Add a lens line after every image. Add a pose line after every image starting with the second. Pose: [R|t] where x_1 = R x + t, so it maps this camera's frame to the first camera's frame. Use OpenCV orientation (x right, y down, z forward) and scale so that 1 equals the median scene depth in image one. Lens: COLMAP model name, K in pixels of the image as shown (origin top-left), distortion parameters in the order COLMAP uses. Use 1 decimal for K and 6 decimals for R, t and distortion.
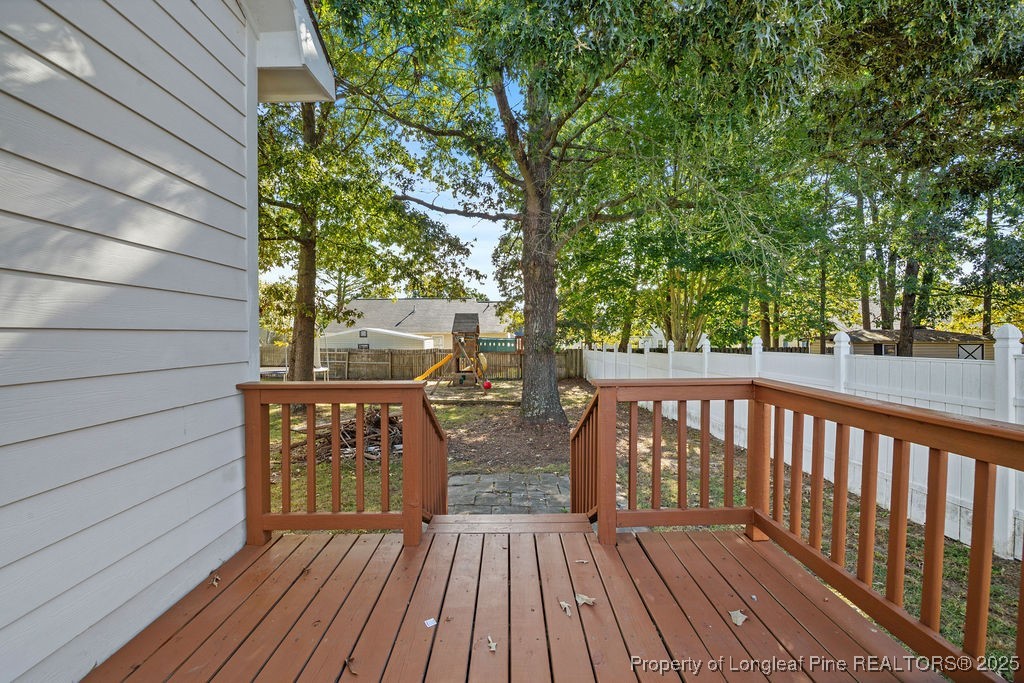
lens RADIAL K [[422.1, 0, 514.1], [0, 422.1, 336.0], [0, 0, 1]] dist [-0.001130, -0.000178]
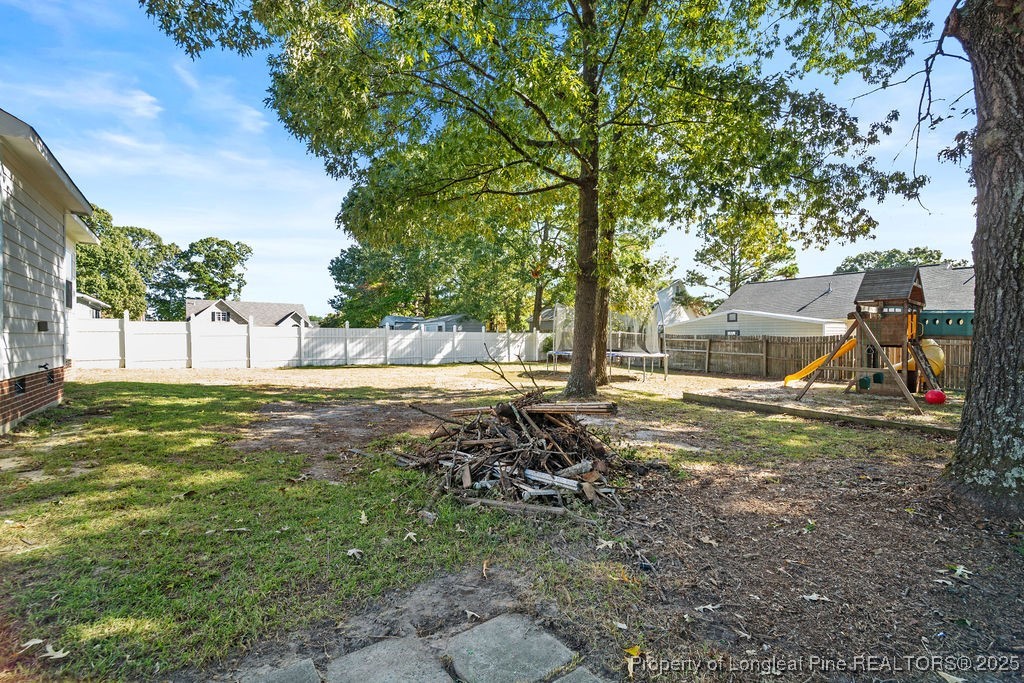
lens RADIAL K [[422.1, 0, 514.1], [0, 422.1, 336.0], [0, 0, 1]] dist [-0.001130, -0.000178]
pose [[0.601631, -0.001374, -0.798773, 0.034551], [0.001406, 0.999999, -0.000661, 0.037154], [0.798773, -0.000726, 0.601632, 0.248953]]
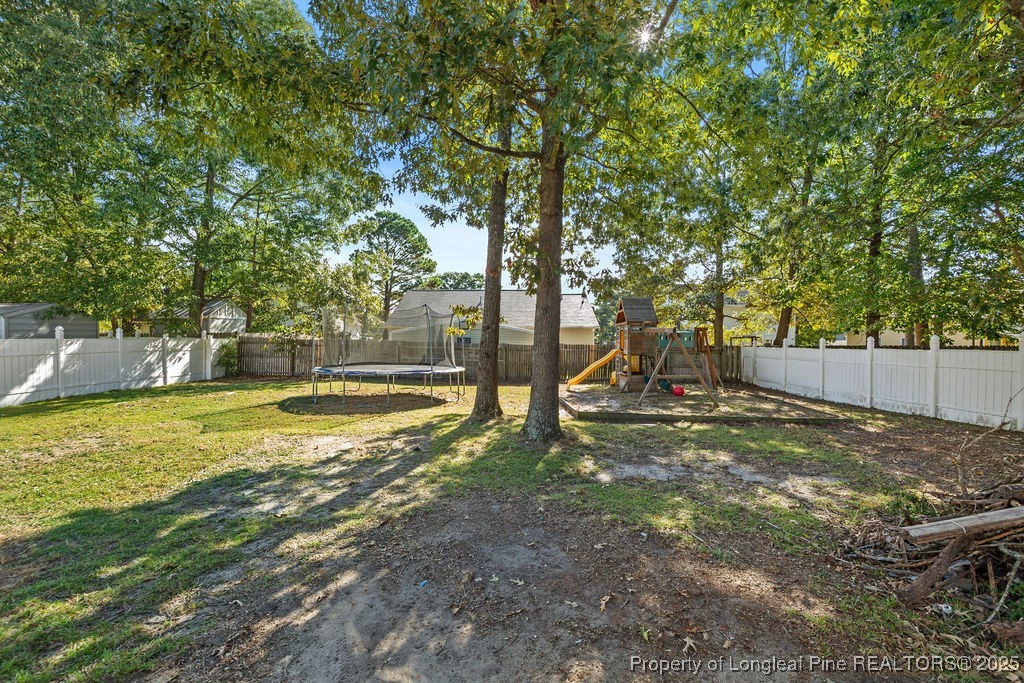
lens RADIAL K [[410.6, 0, 512.0], [0, 410.6, 341.5], [0, 0, 1]] dist [-0.000025, 0.000008]
pose [[0.998282, 0.000583, -0.058588, -0.286892], [0.000225, 0.999905, 0.013794, 0.022552], [0.058590, -0.013784, 0.998187, 0.278424]]
